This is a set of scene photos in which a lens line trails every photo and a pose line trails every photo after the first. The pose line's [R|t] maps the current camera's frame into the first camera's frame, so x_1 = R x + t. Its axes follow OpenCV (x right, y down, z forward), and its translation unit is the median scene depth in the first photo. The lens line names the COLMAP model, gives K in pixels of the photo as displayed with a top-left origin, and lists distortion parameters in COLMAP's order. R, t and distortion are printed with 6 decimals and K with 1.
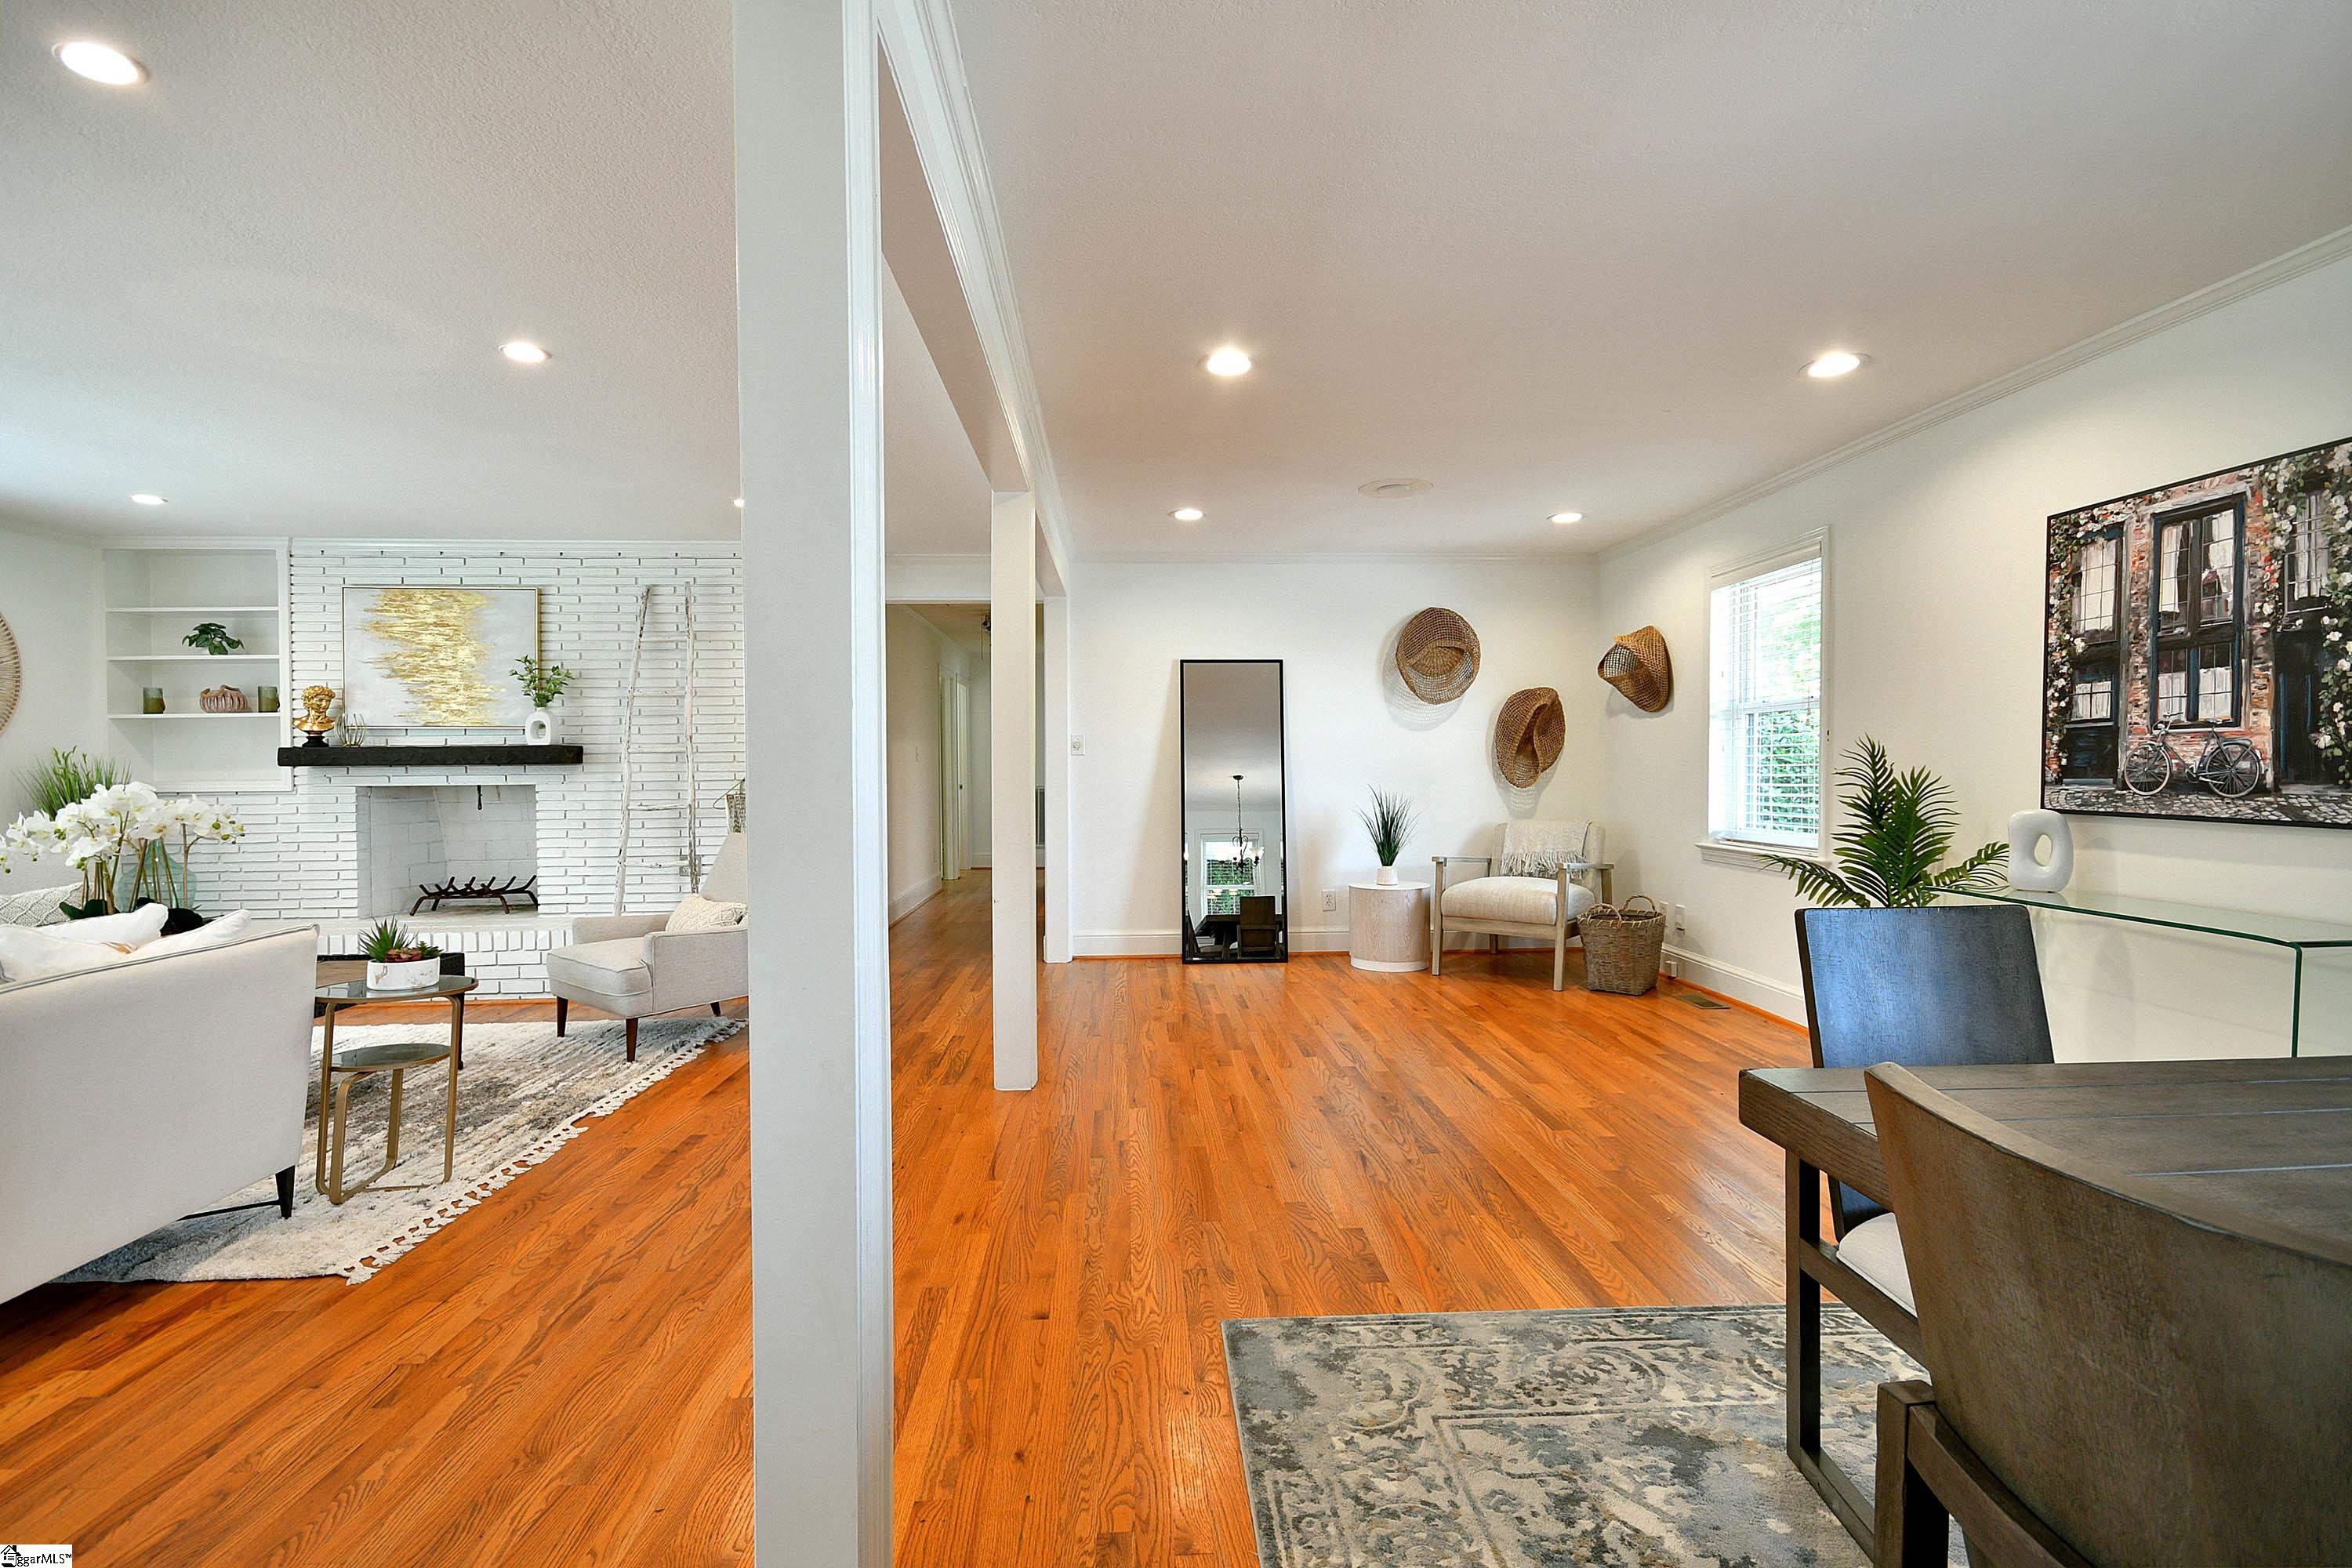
lens RADIAL K [[1009.2, 0, 1175.7], [0, 1009.2, 802.3], [0, 0, 1]] dist [0.031423, -0.025830]
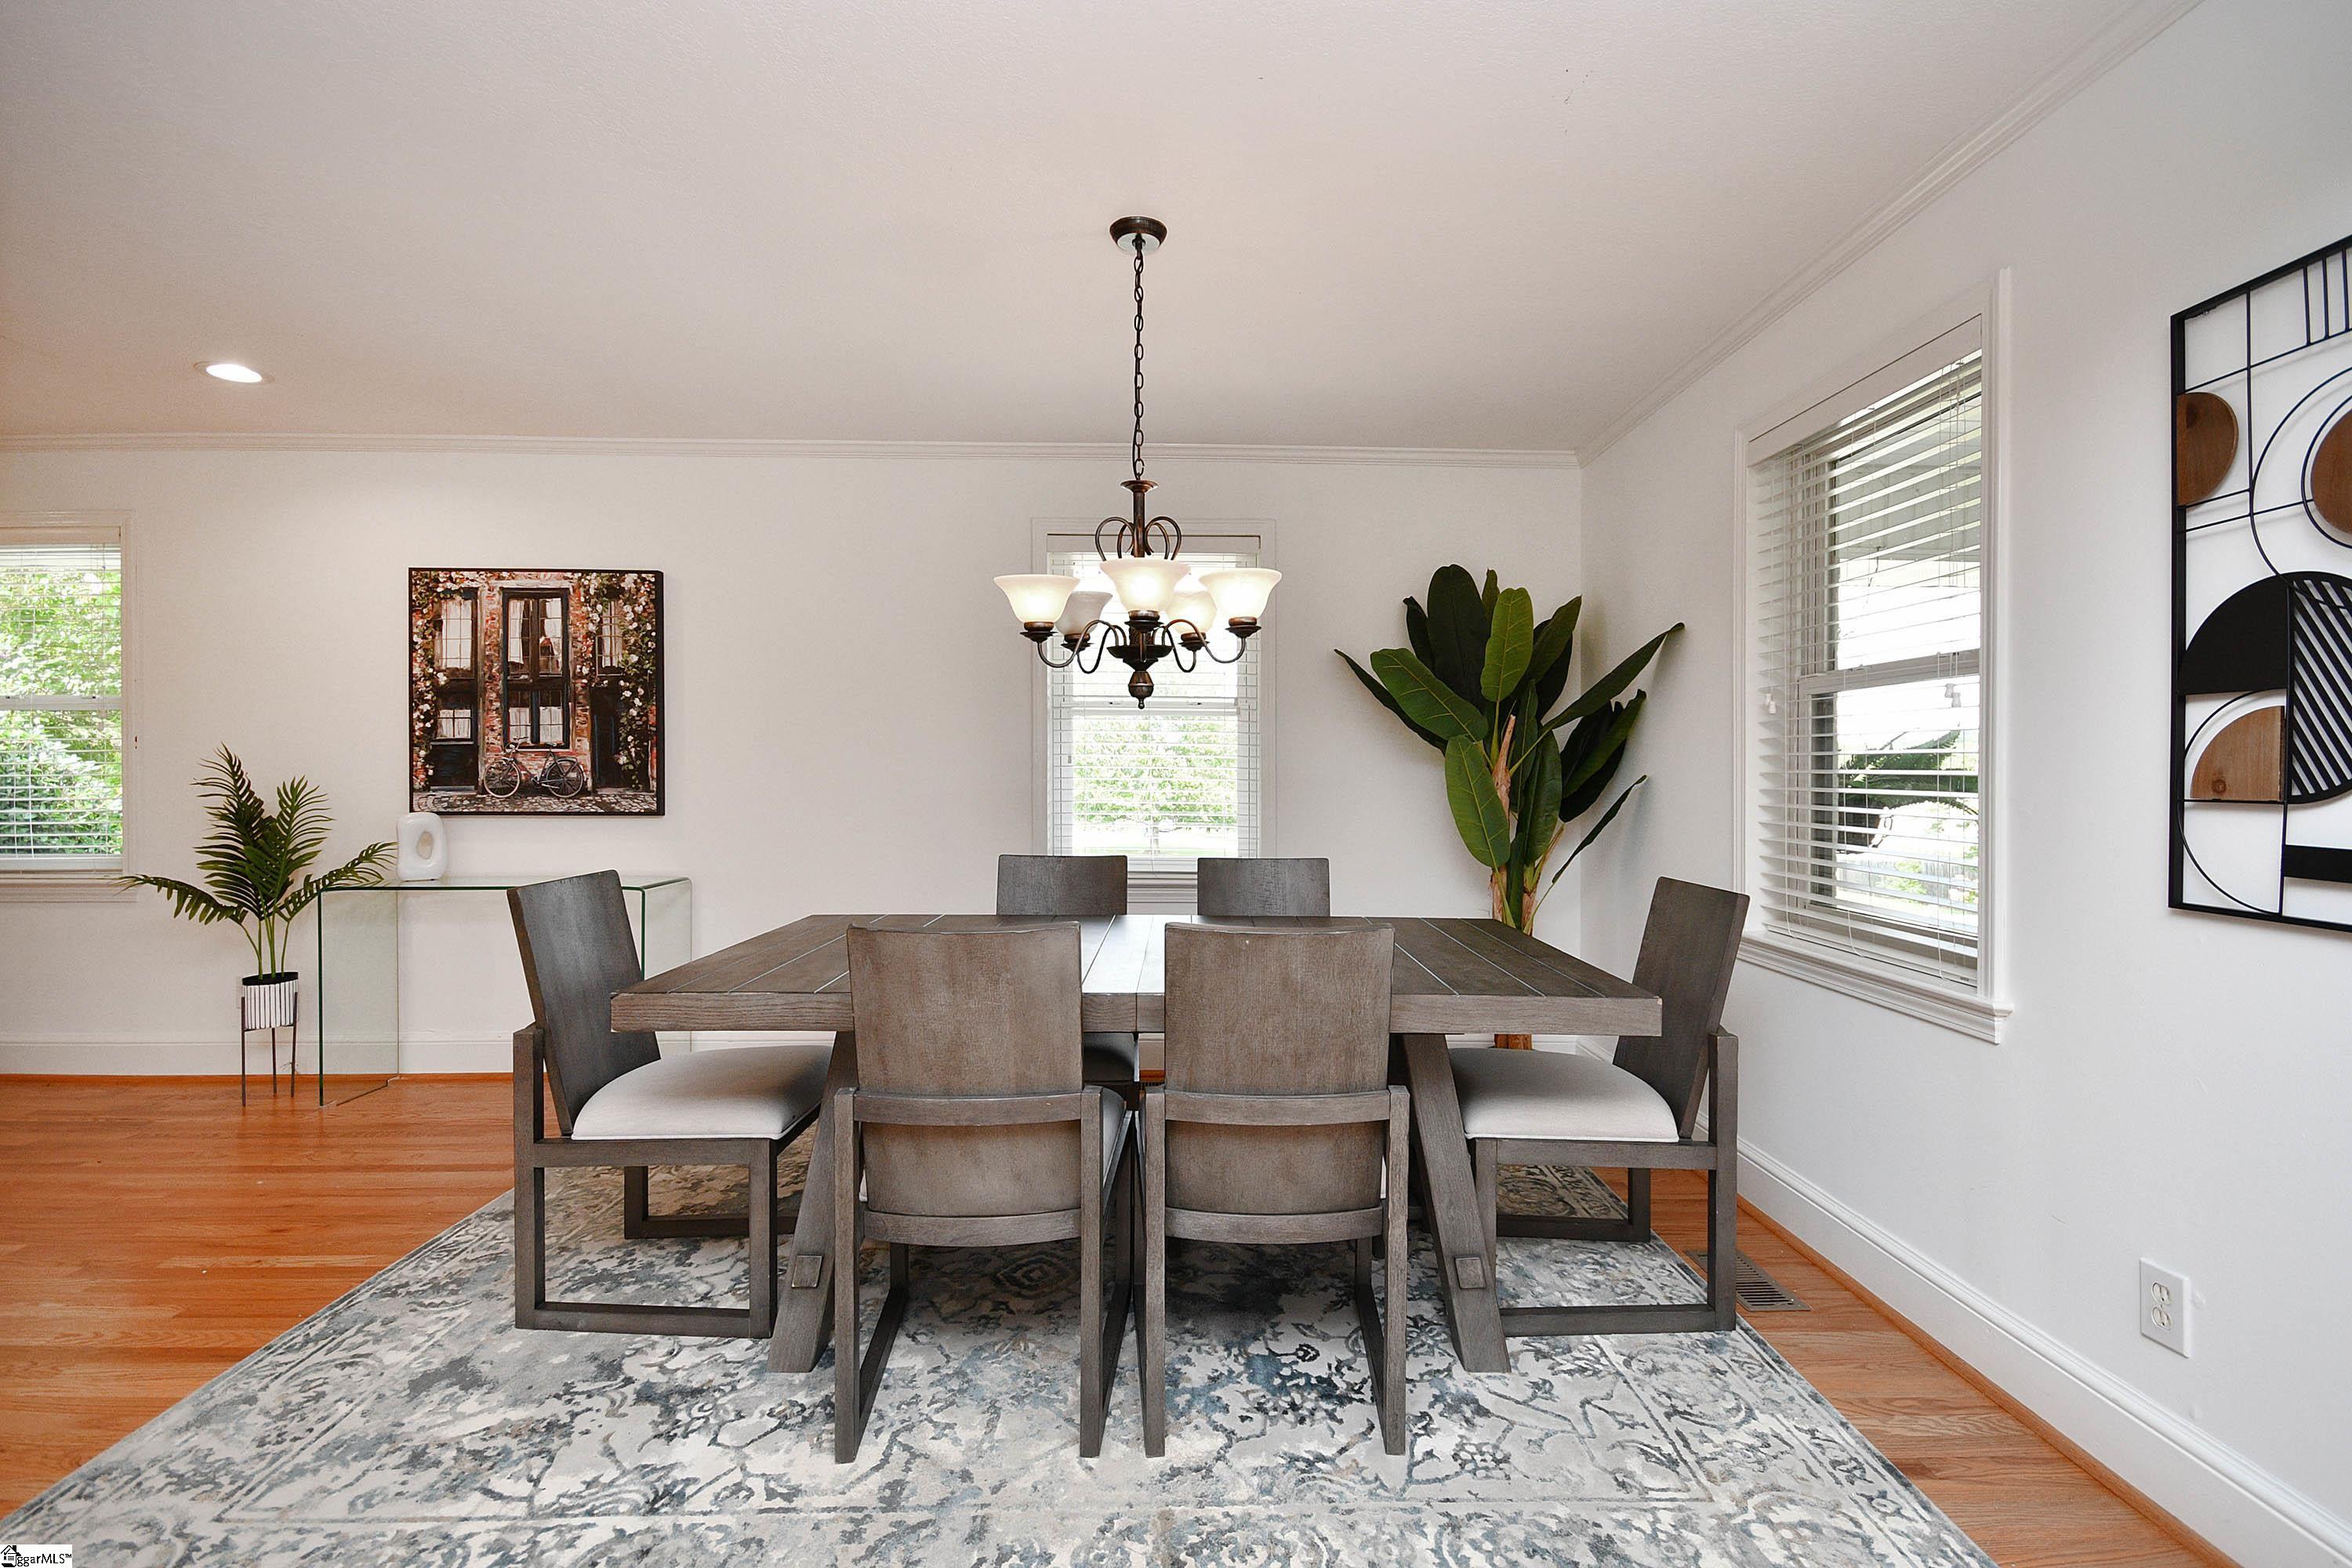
lens RADIAL K [[1033.8, 0, 1191.6], [0, 1033.8, 766.8], [0, 0, 1]] dist [0.002183, 0.000239]
pose [[0.020520, 0.008562, 0.999753, -0.379345], [0.034428, 0.999364, -0.009265, -0.004123], [-0.999197, 0.034610, 0.020212, 0.071174]]
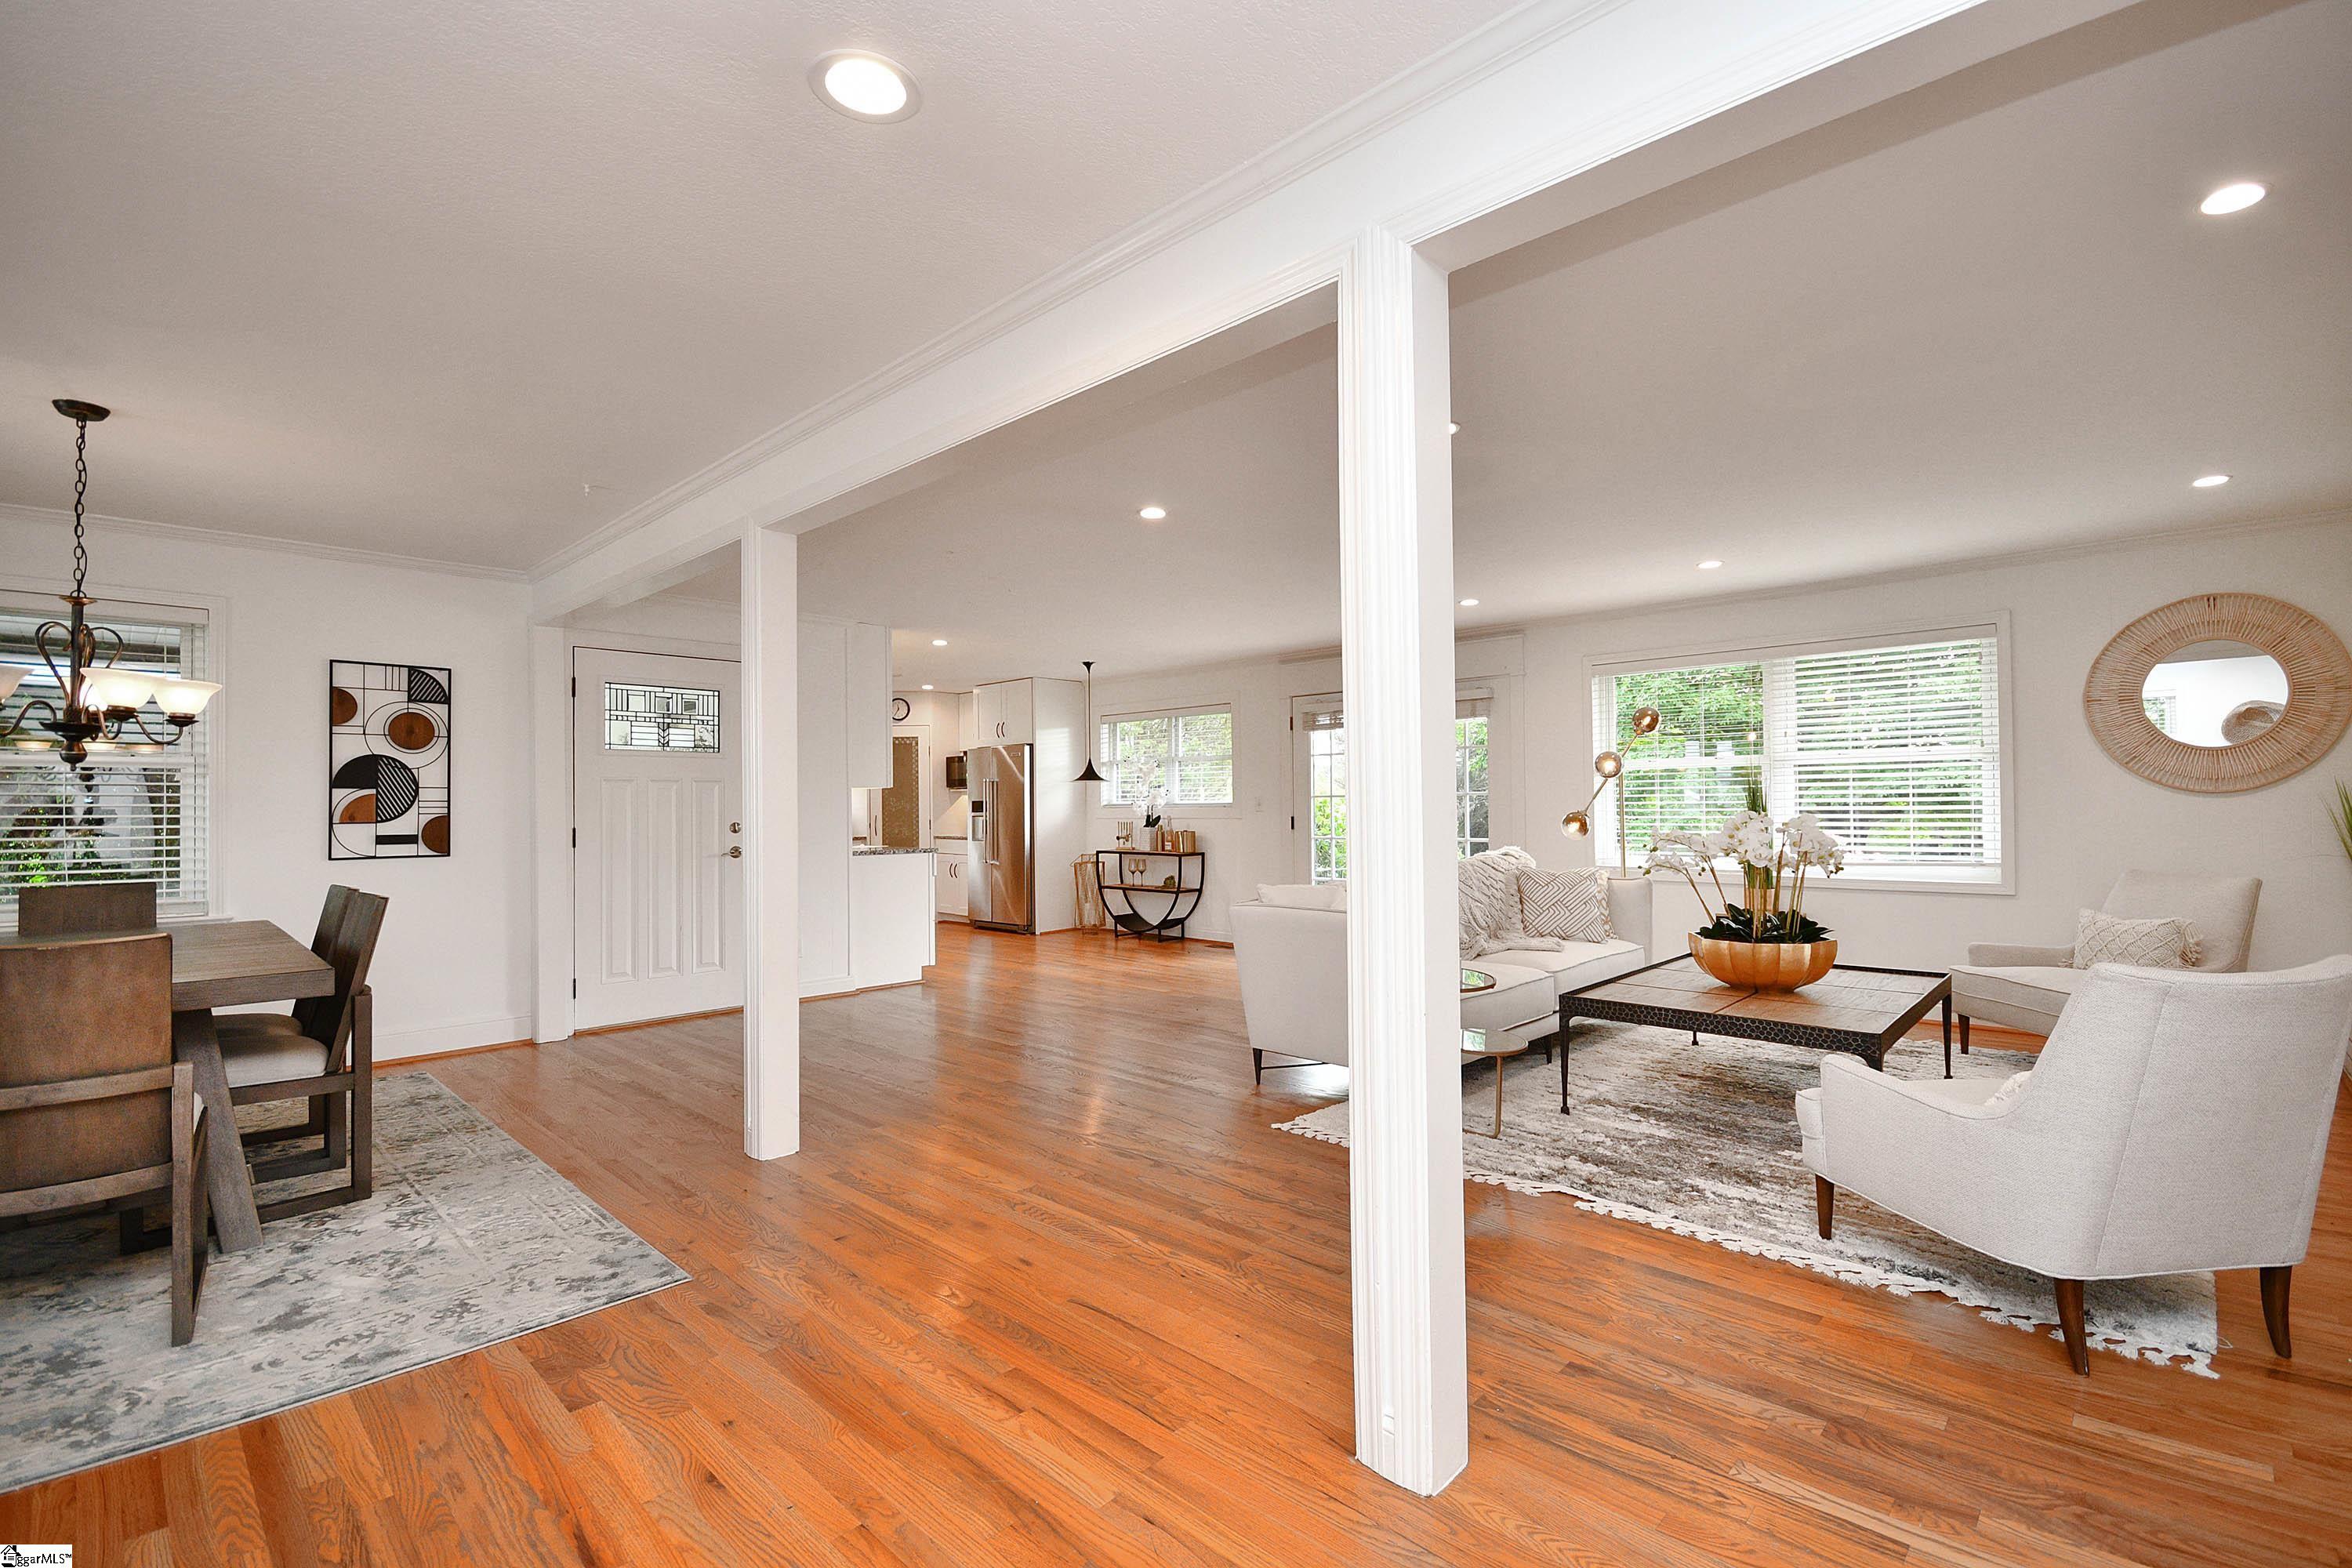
lens RADIAL K [[1028.1, 0, 1171.8], [0, 1028.1, 864.0], [0, 0, 1]] dist [-0.001068, -0.000116]
pose [[-0.724658, 0.052679, -0.687092, 0.317822], [-0.010714, 0.996092, 0.087670, -0.063510], [0.689025, 0.070892, -0.721262, 1.600074]]
